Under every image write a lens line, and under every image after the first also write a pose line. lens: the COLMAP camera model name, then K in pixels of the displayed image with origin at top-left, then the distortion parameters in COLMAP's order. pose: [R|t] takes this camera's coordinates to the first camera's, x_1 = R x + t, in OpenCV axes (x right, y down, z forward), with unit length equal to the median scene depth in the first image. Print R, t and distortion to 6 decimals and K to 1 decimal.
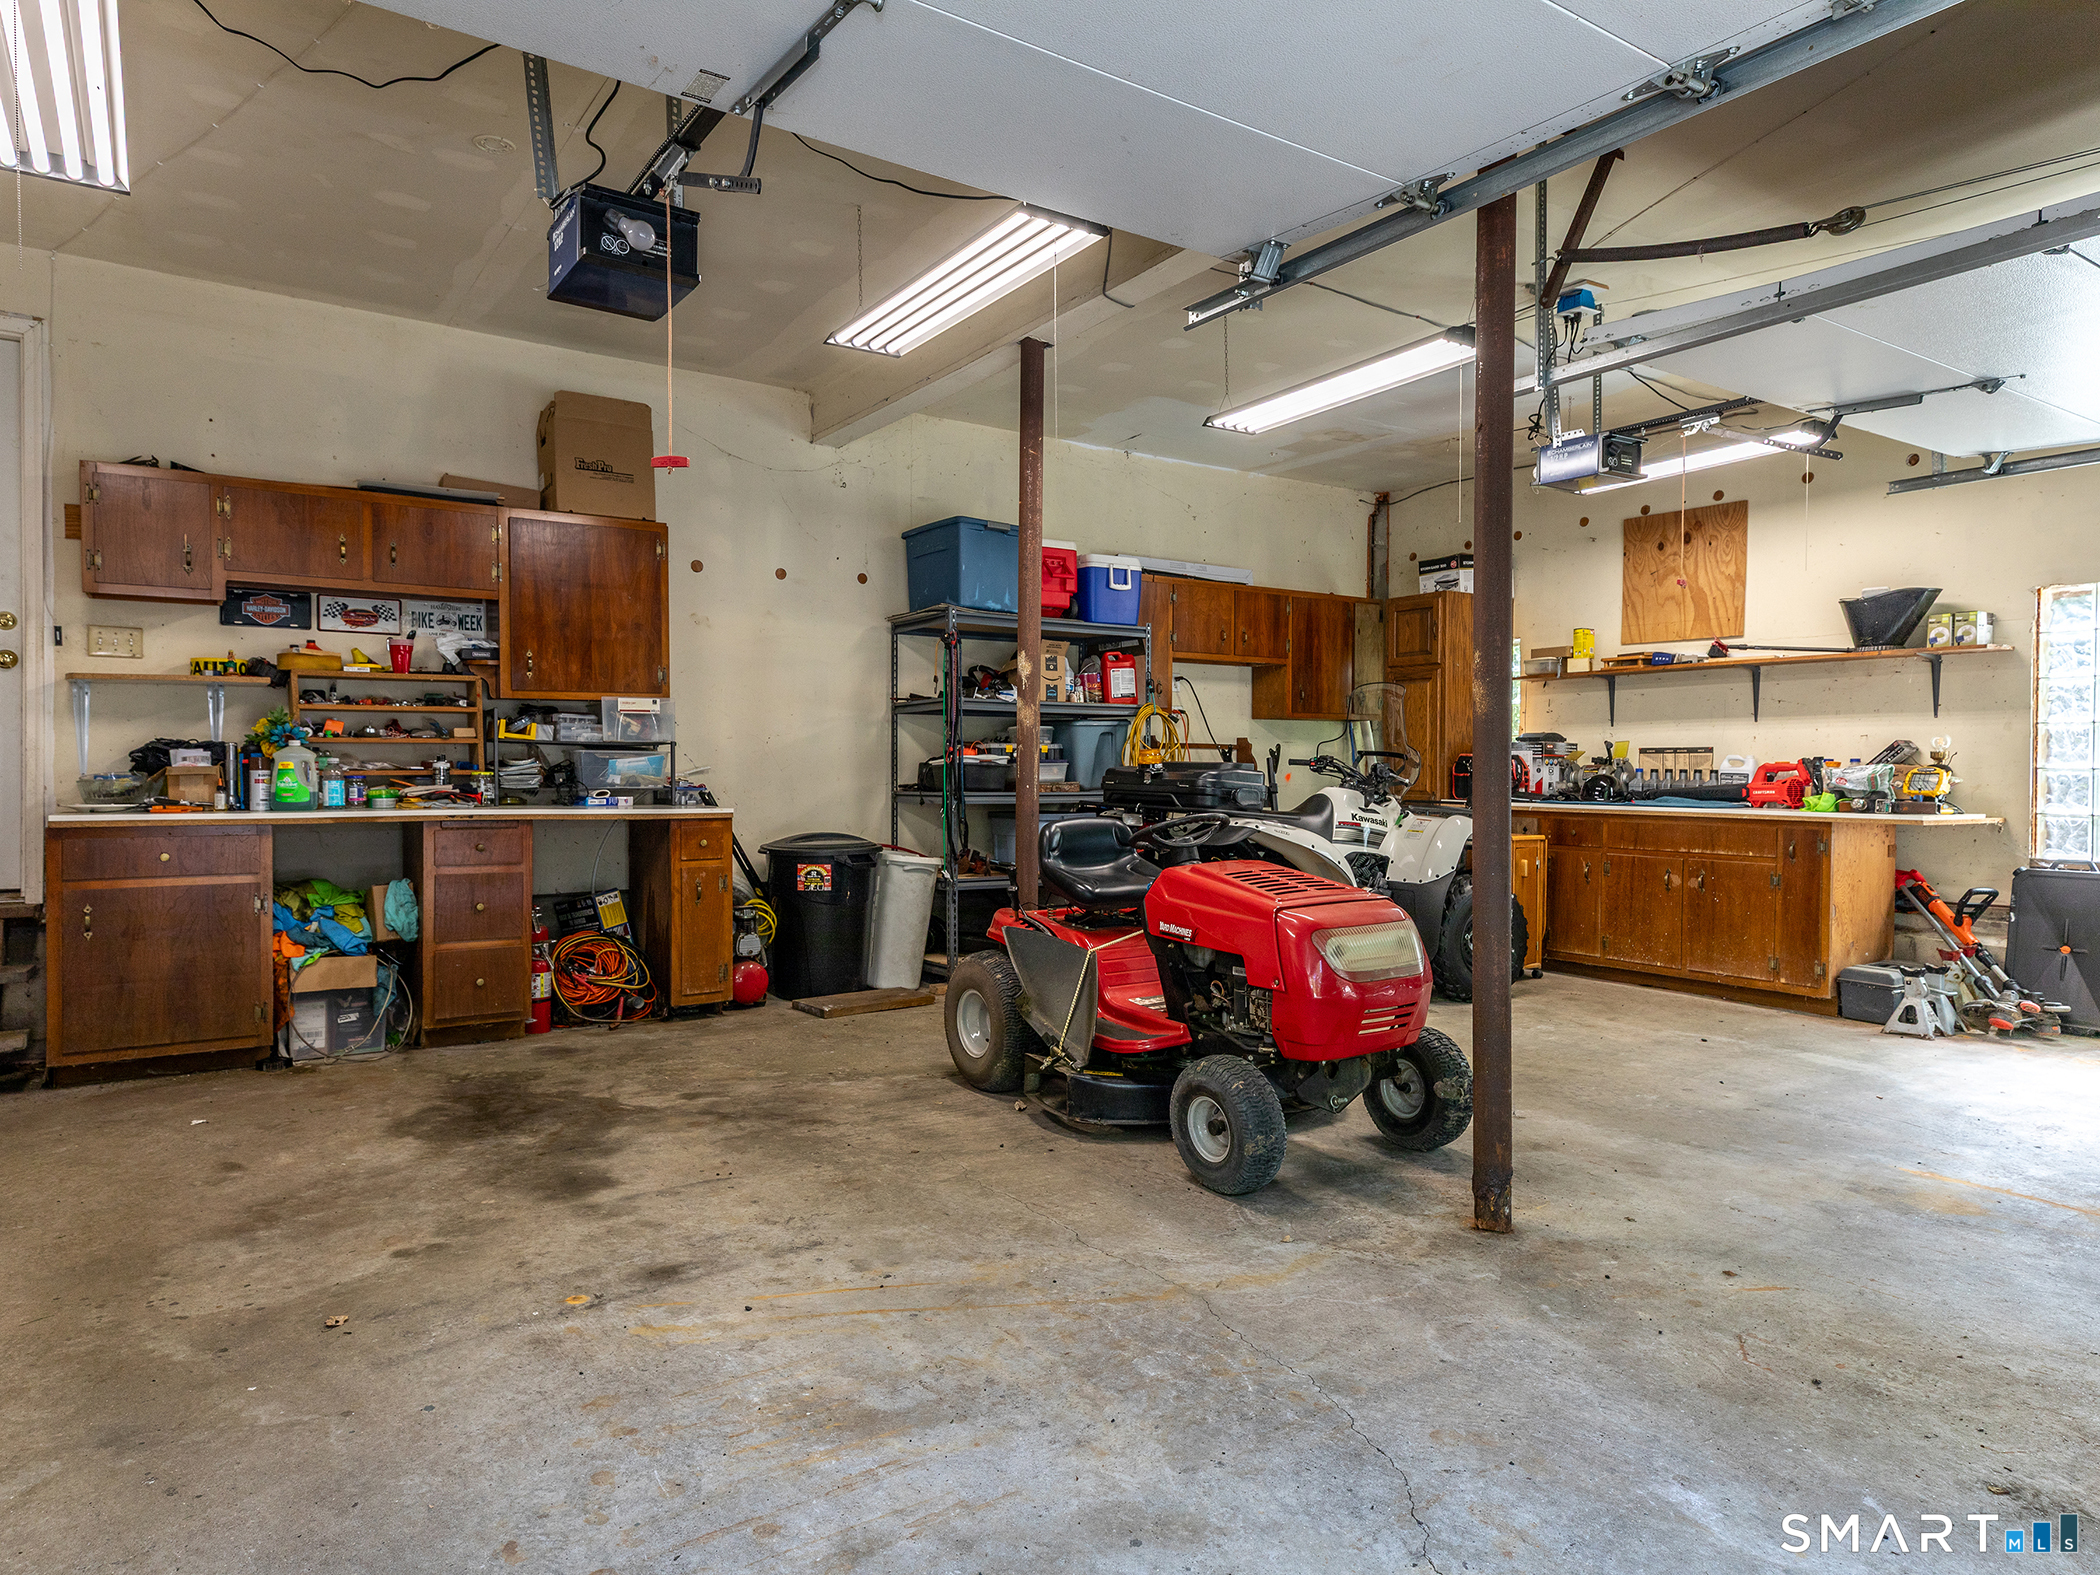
lens RADIAL K [[1310.5, 0, 1049.3], [0, 1310.5, 782.1], [0, 0, 1]] dist [0.028956, -0.007052]
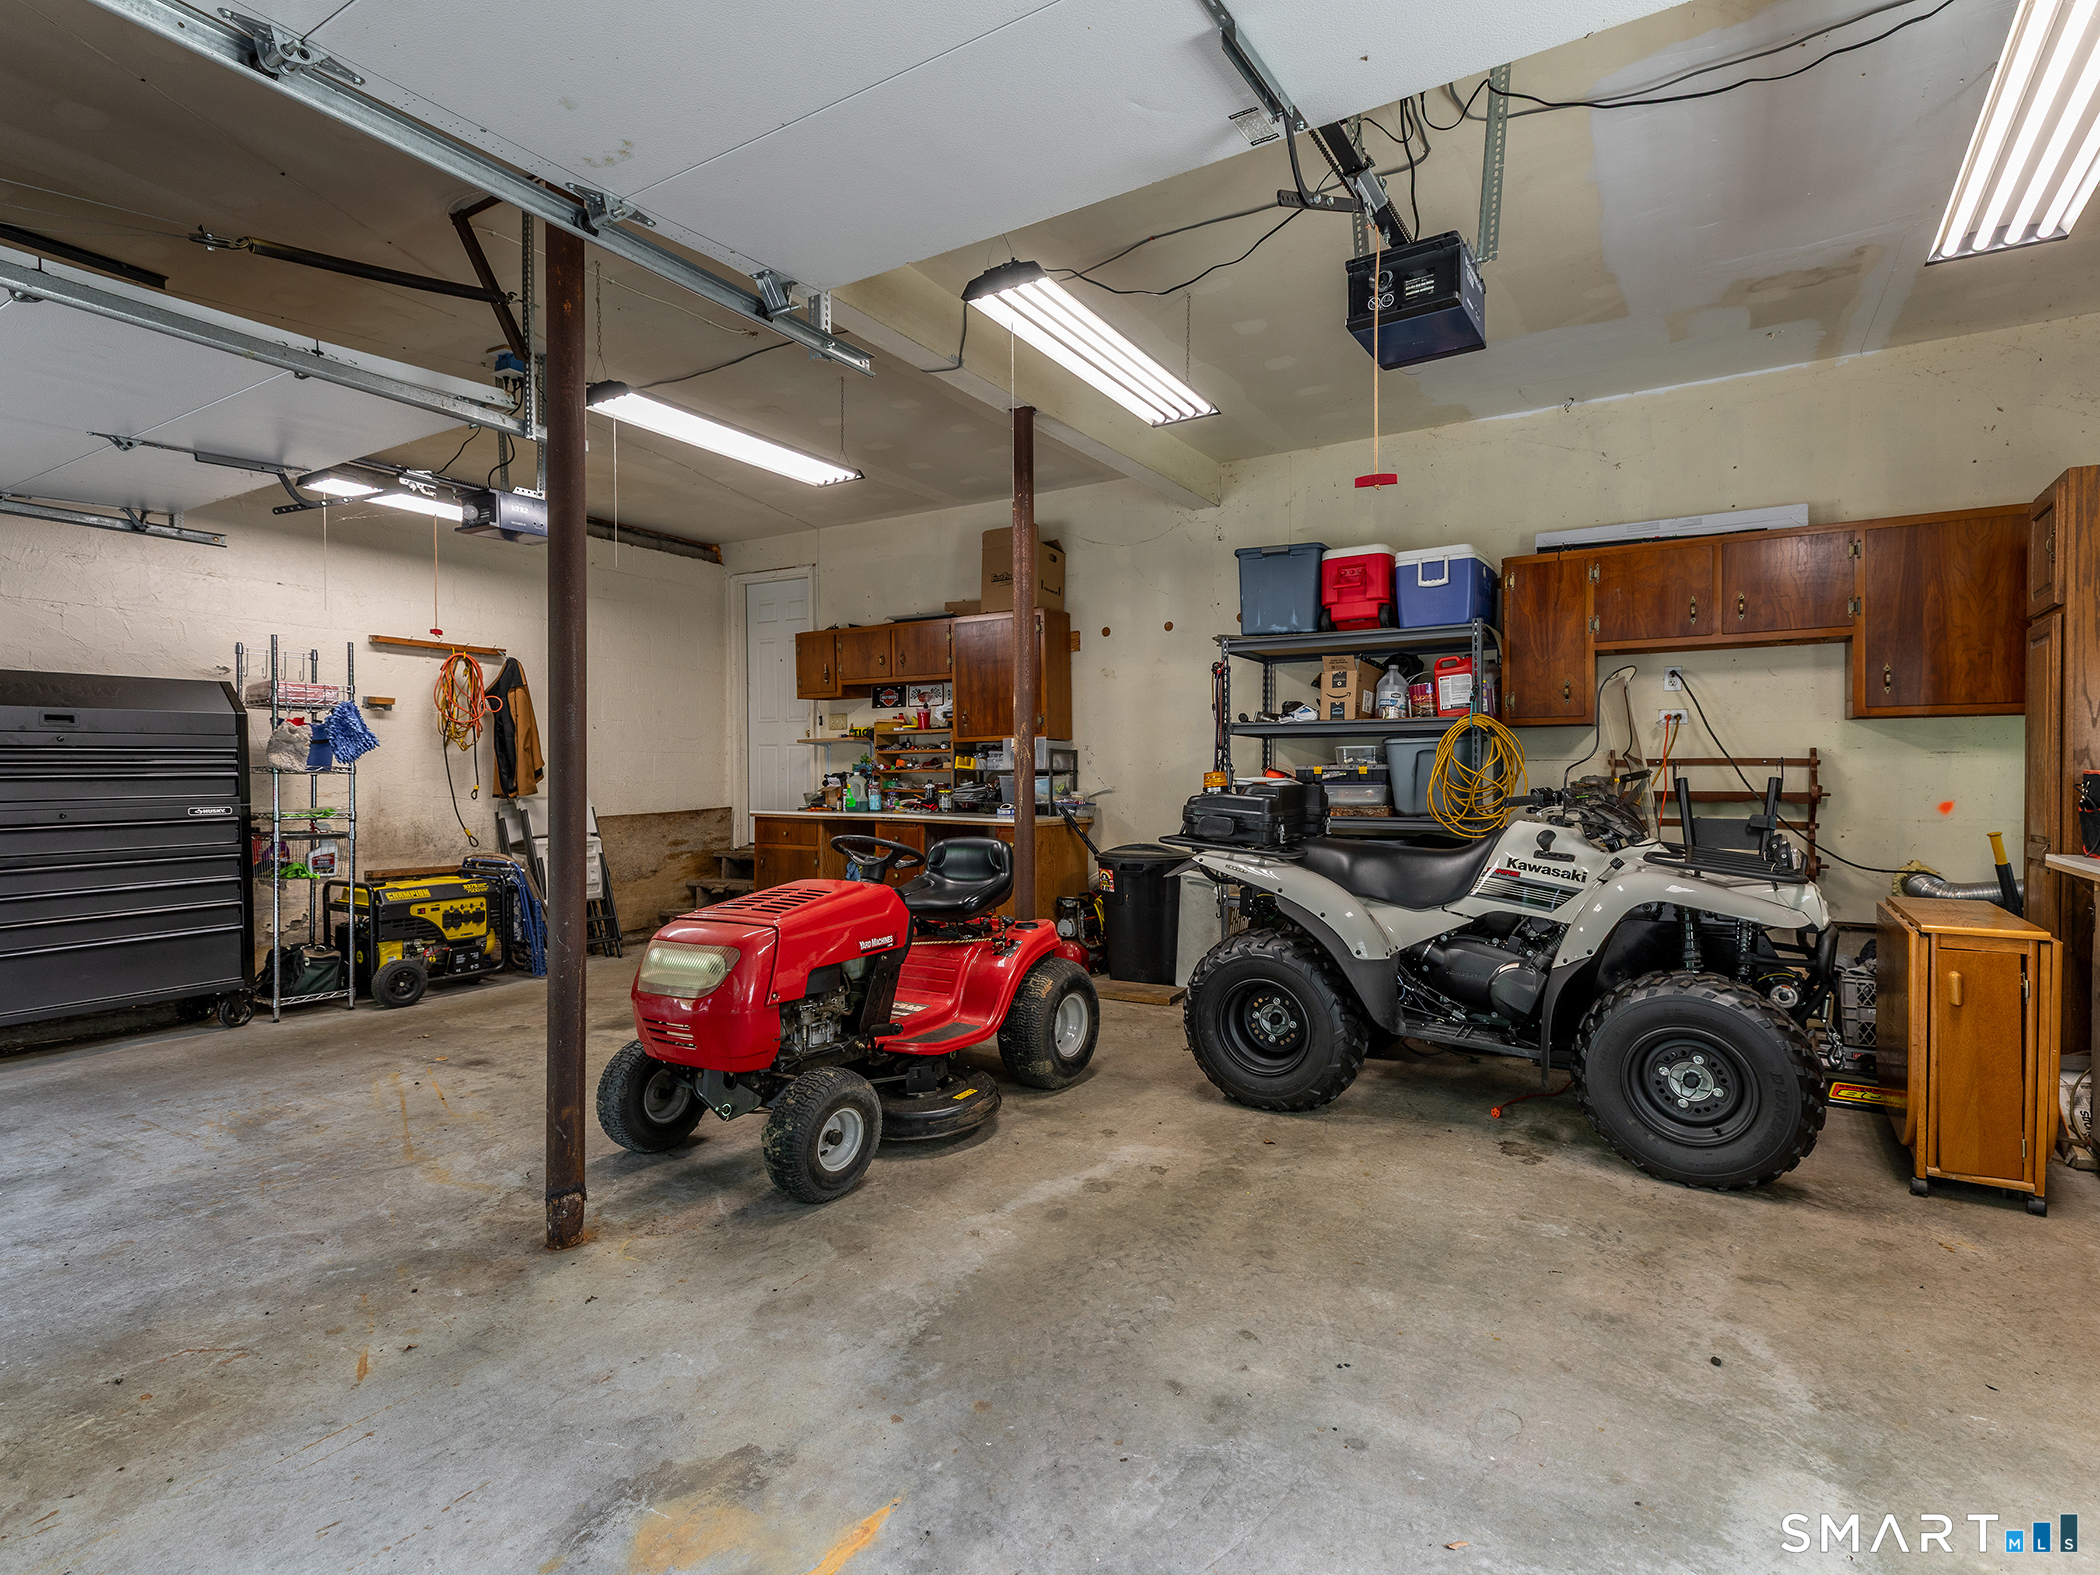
lens RADIAL K [[1059.8, 0, 1054.7], [0, 1059.8, 788.7], [0, 0, 1]] dist [0.010759, -0.001921]
pose [[0.399098, 0.006991, -0.916882, 1.172301], [-0.006927, 0.999965, 0.004609, -0.025591], [0.916882, 0.004512, 0.399133, 0.946312]]
